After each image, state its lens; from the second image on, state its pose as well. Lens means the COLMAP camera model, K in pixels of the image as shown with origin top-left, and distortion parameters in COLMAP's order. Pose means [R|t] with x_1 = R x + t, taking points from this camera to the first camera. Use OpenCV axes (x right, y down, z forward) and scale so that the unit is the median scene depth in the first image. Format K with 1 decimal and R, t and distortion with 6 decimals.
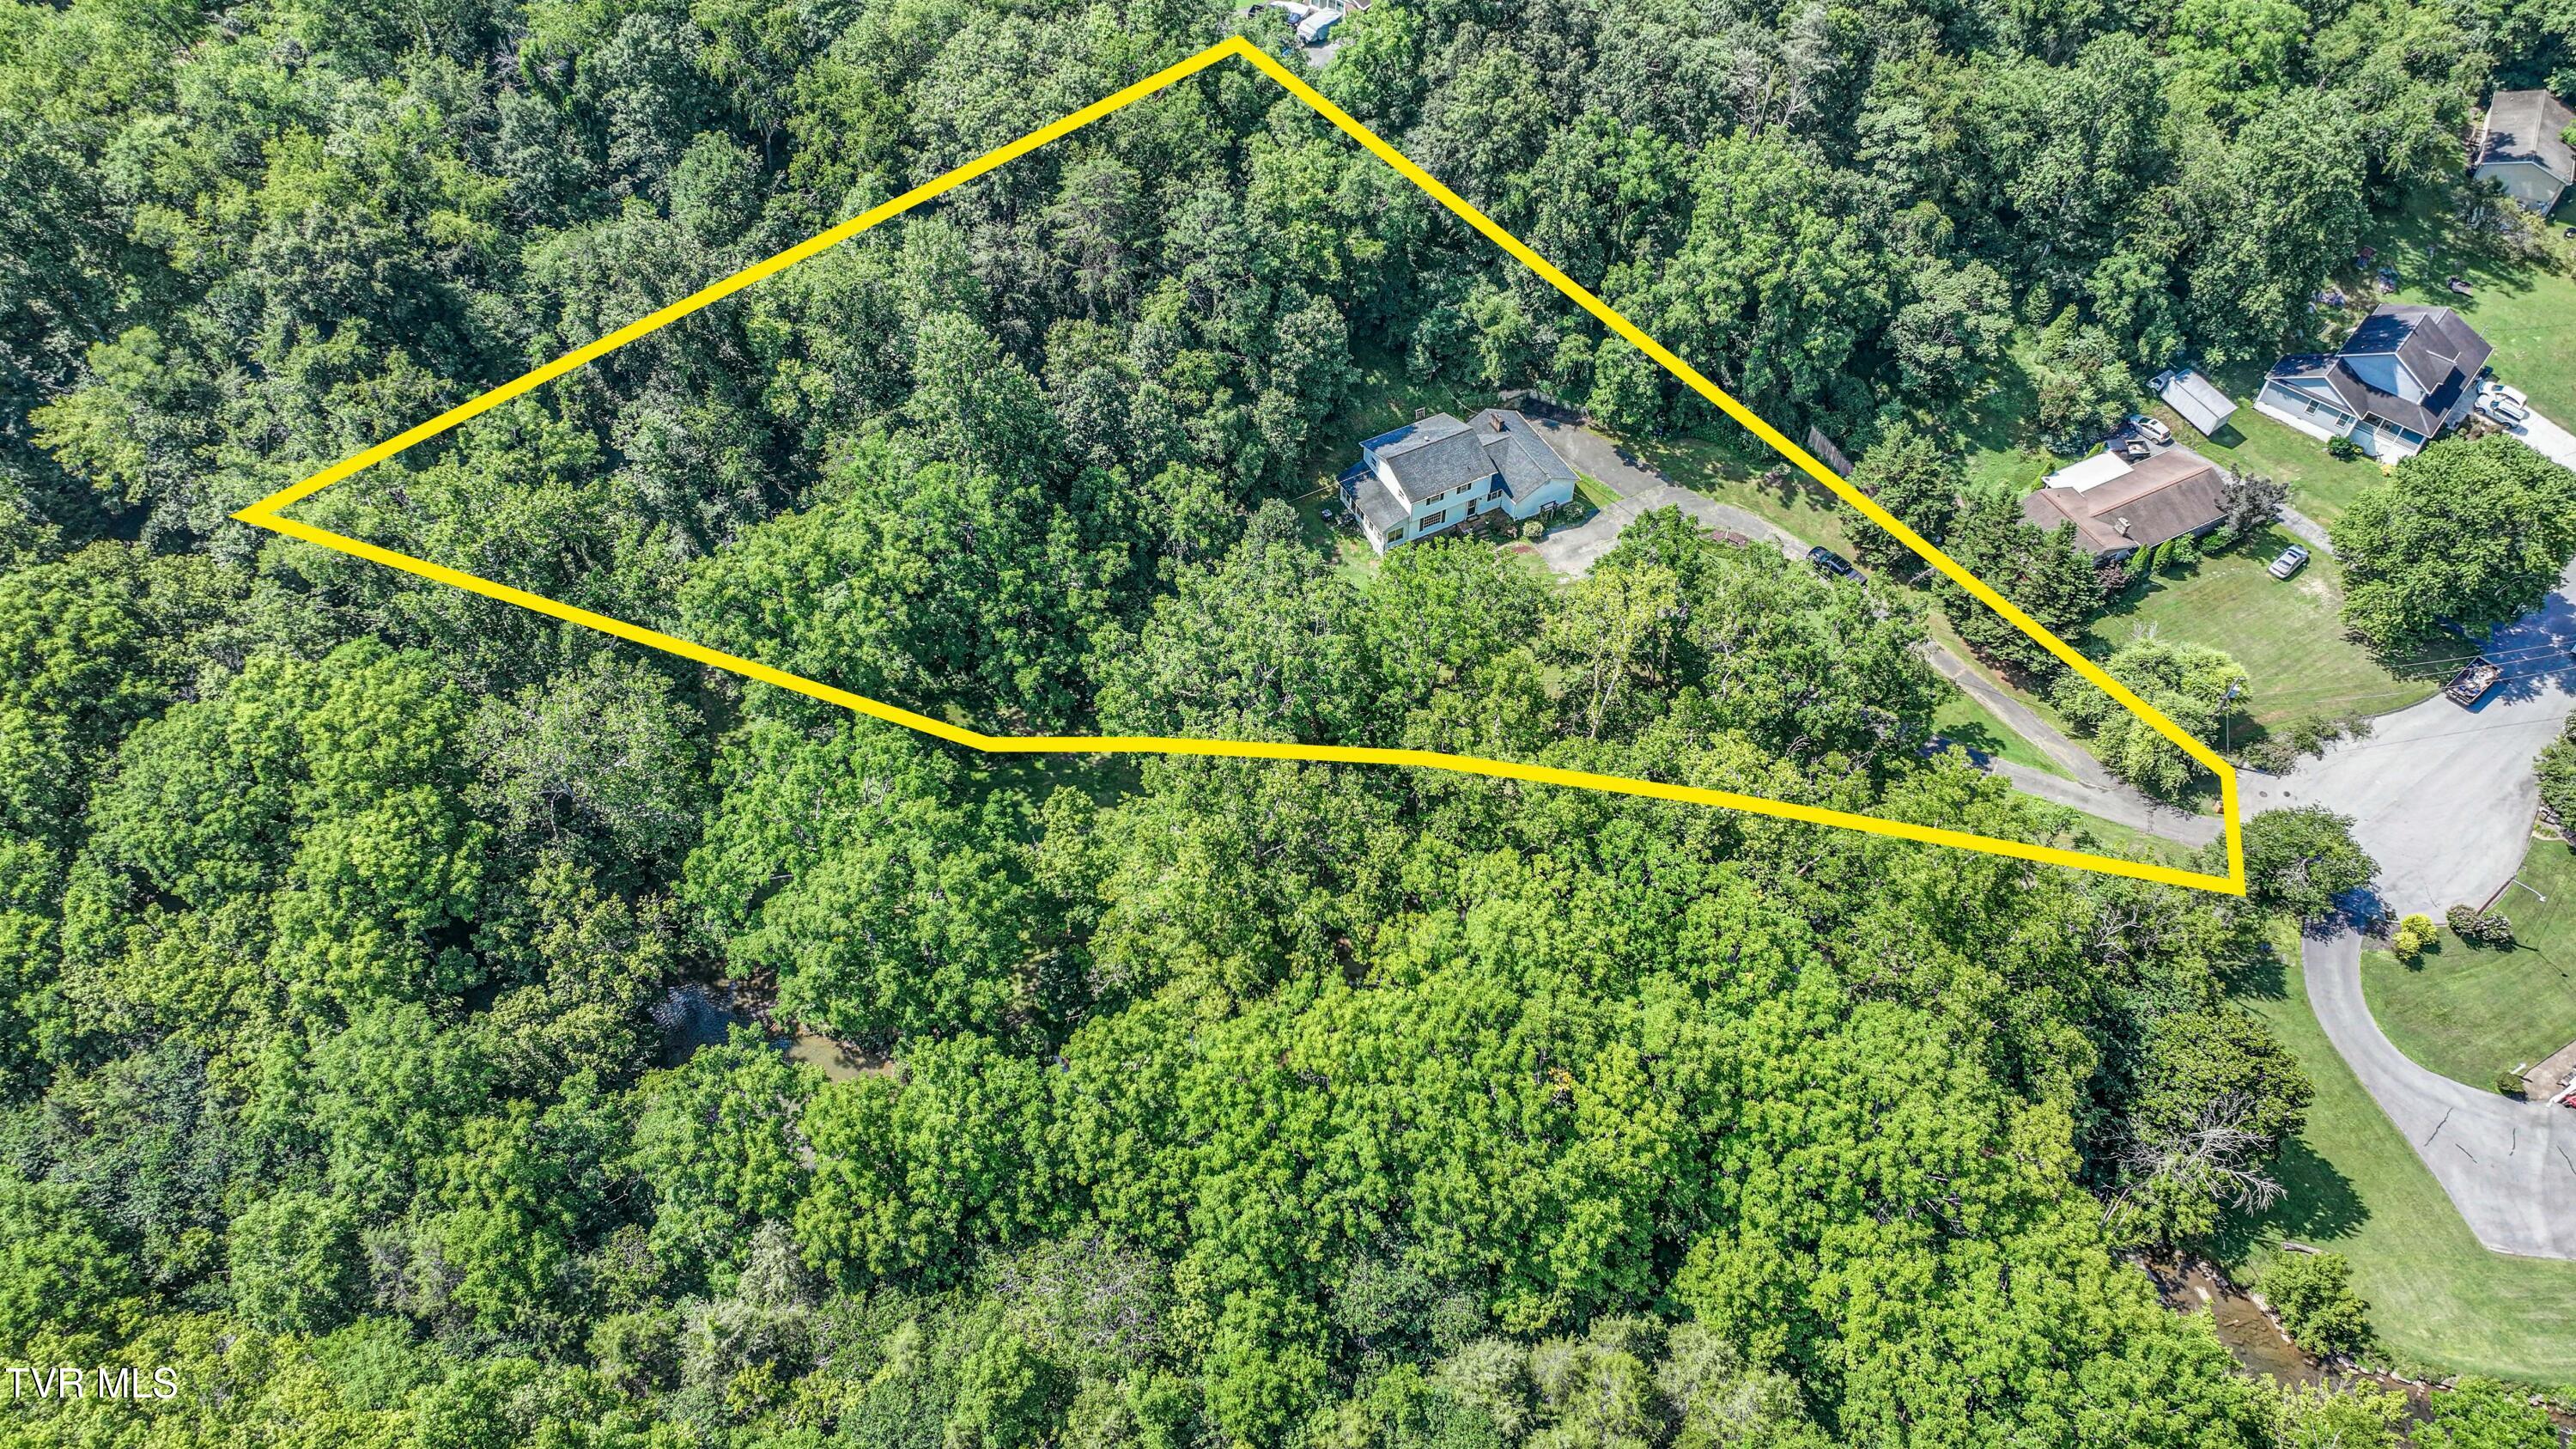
lens RADIAL K [[1789.3, 0, 1288.5], [0, 1789.3, 714.9], [0, 0, 1]] dist [0.002564, 0.011585]
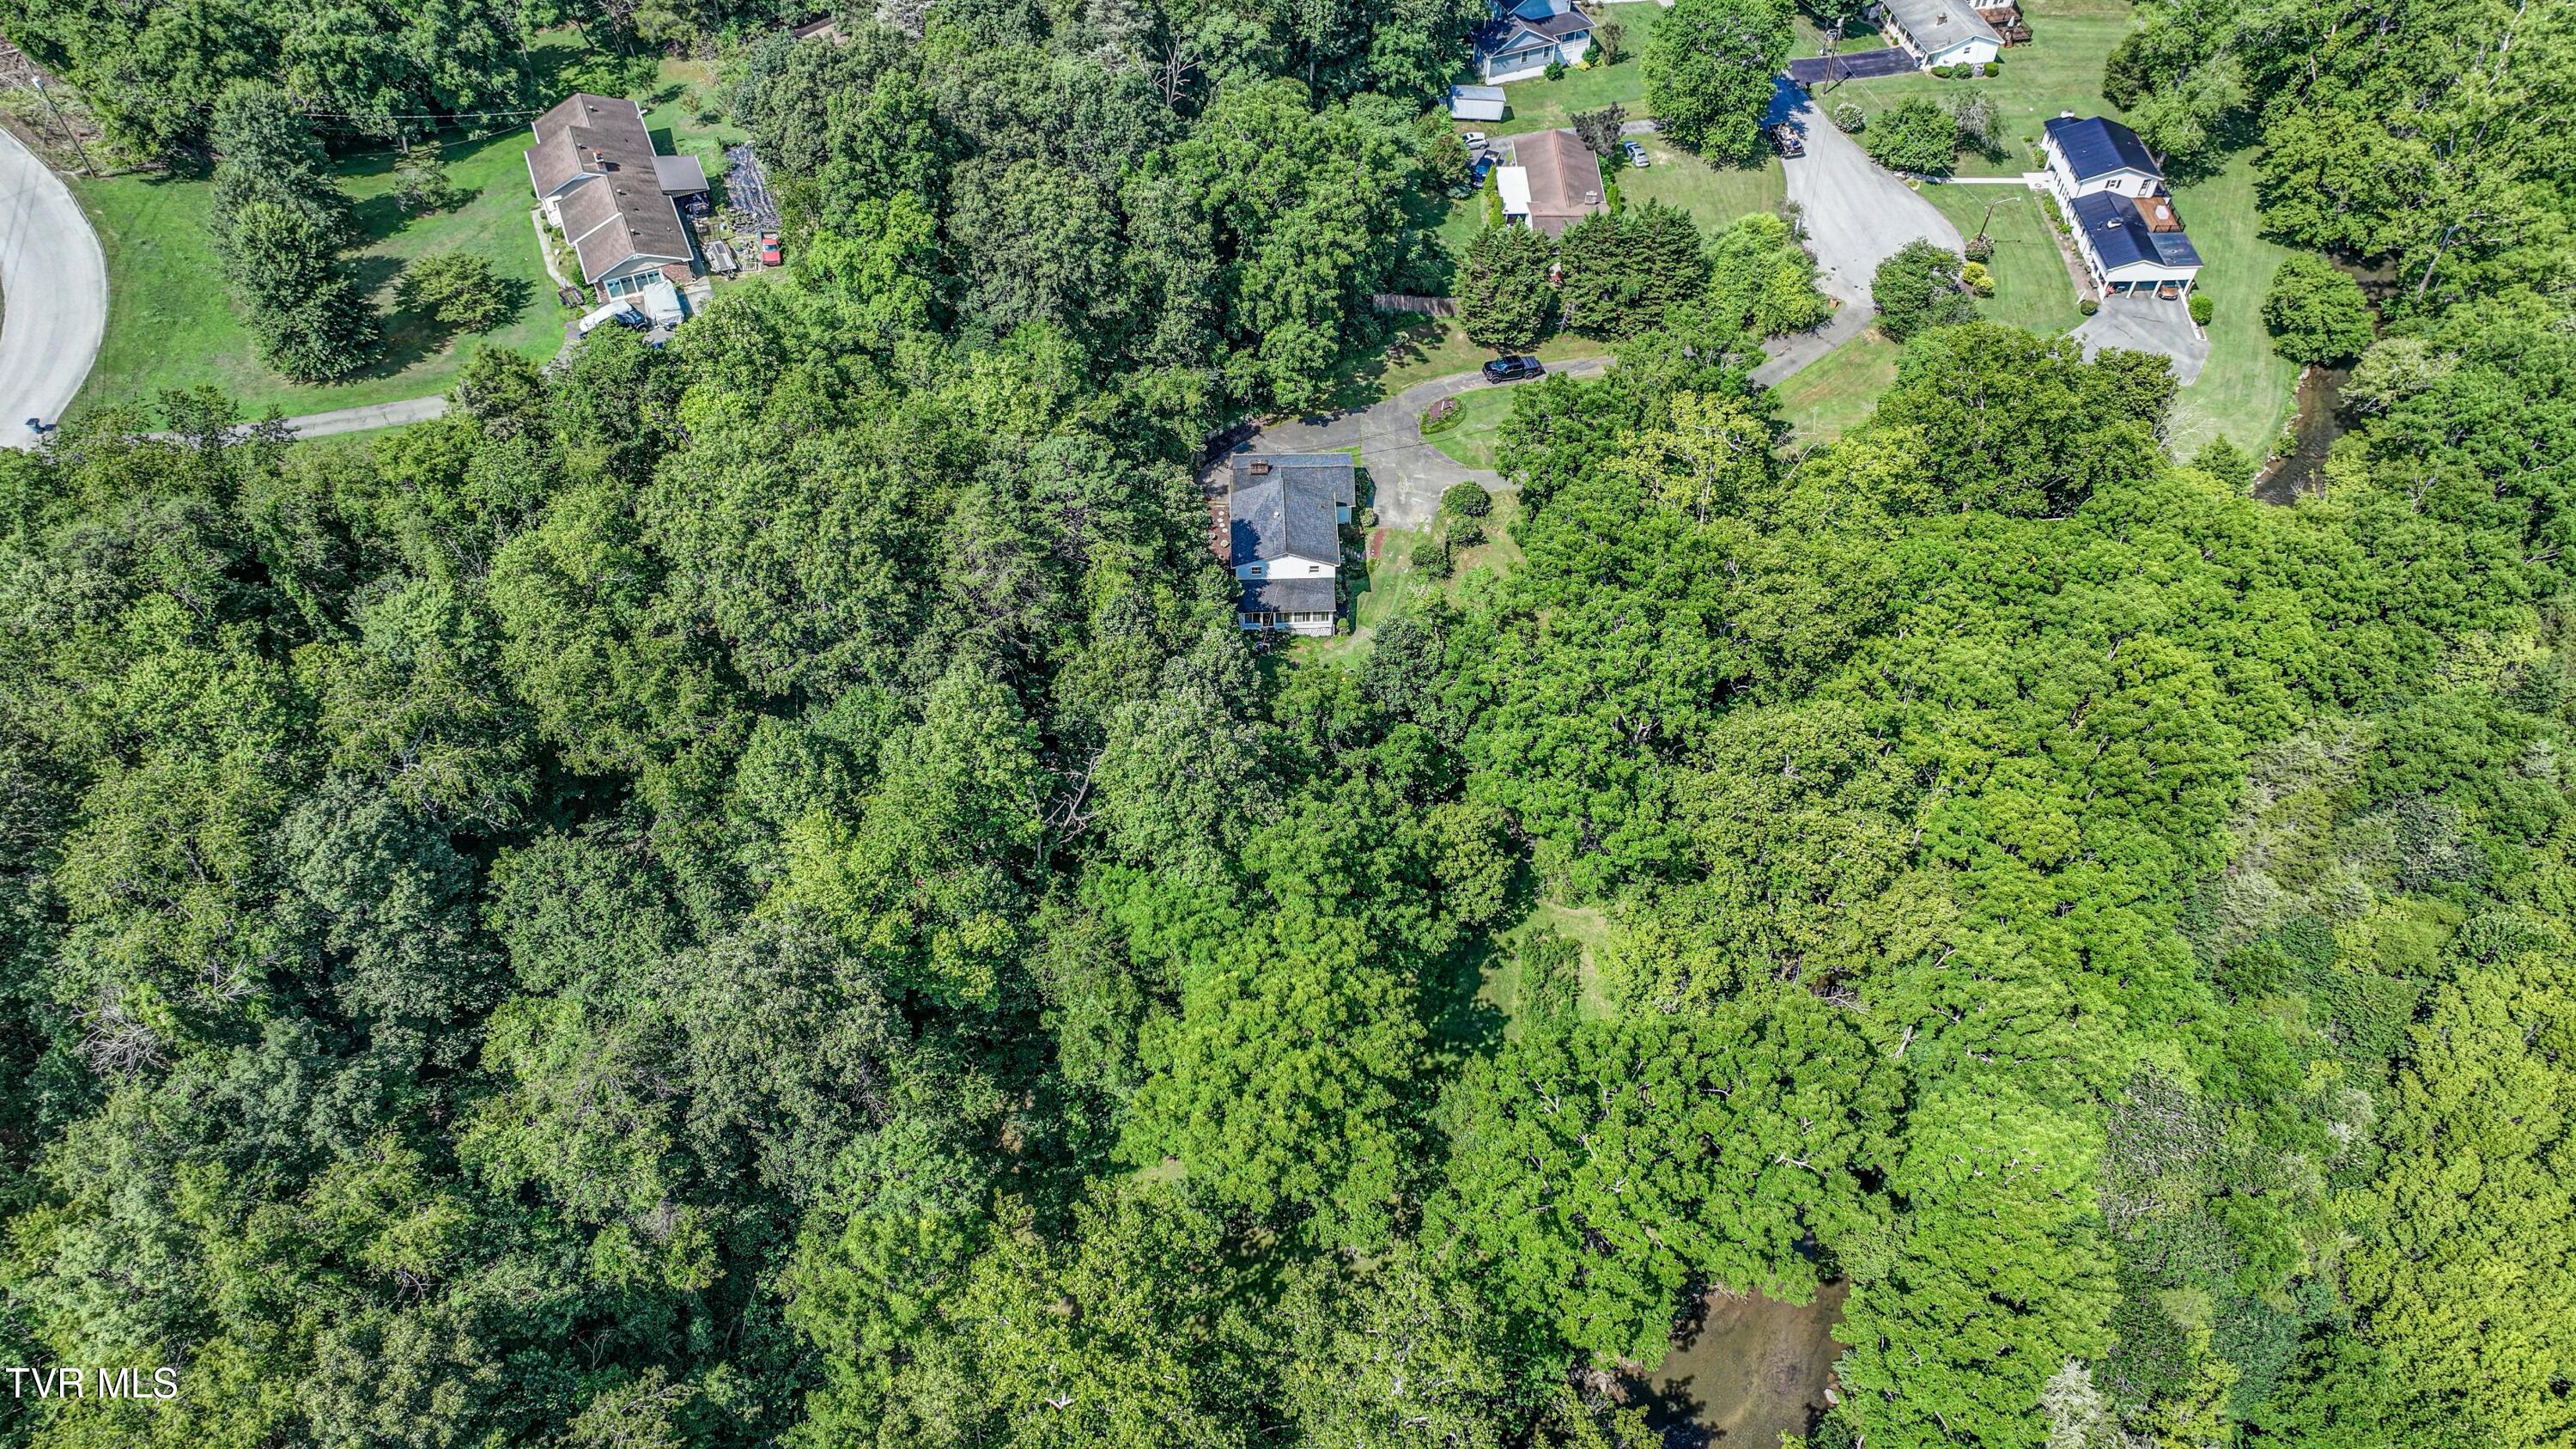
lens RADIAL K [[1789.3, 0, 1289.7], [0, 1789.3, 729.7], [0, 0, 1]] dist [0.002564, 0.011585]
pose [[0.440635, -0.695232, 0.567885, -0.512763], [0.683188, 0.670083, 0.290247, -0.331535], [-0.582318, 0.260079, 0.770236, 0.279248]]
